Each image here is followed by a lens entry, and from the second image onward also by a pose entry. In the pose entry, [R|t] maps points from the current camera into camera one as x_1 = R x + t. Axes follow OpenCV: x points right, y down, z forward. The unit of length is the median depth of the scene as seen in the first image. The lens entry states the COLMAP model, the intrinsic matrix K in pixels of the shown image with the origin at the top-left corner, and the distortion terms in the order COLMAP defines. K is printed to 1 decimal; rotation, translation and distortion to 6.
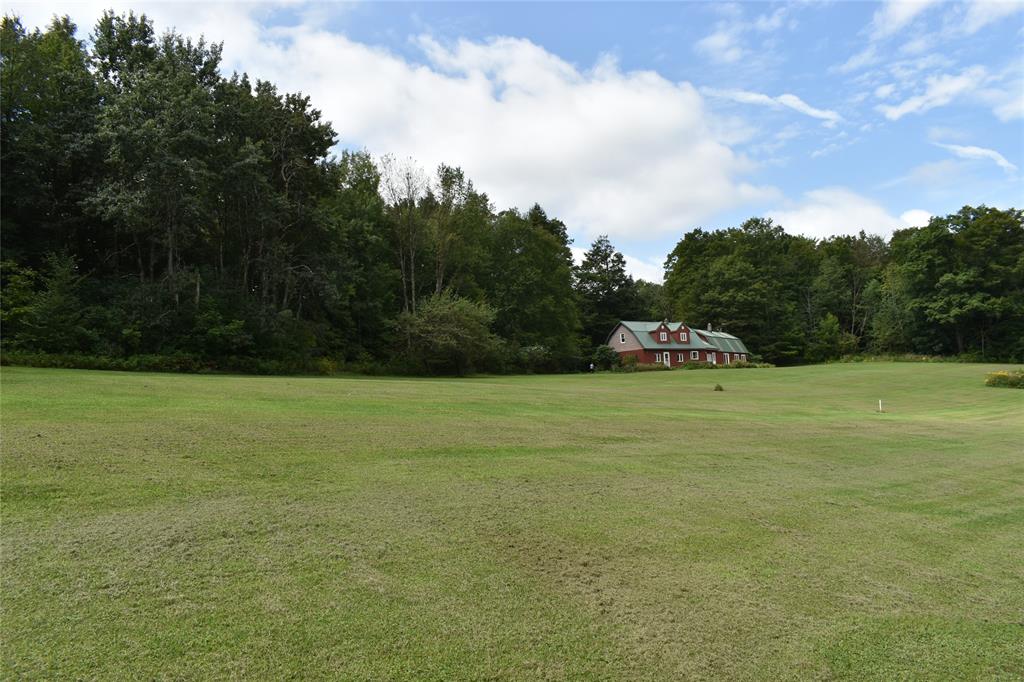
lens RADIAL K [[782.3, 0, 506.9], [0, 782.3, 346.5], [0, 0, 1]] dist [-0.025431, 0.005437]
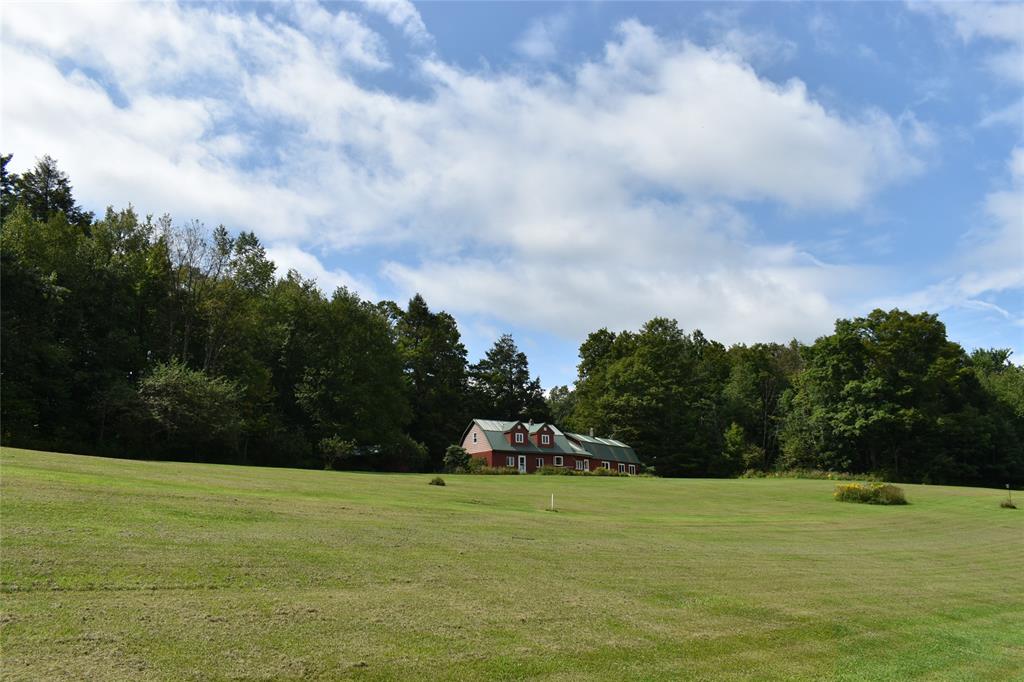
lens RADIAL K [[782.3, 0, 508.9], [0, 782.3, 346.3], [0, 0, 1]] dist [-0.025431, 0.005437]
pose [[0.999180, 0.034281, -0.021557, 0.174246], [-0.037148, 0.987844, -0.150941, 0.016377], [0.016121, 0.151618, 0.988308, 0.089125]]
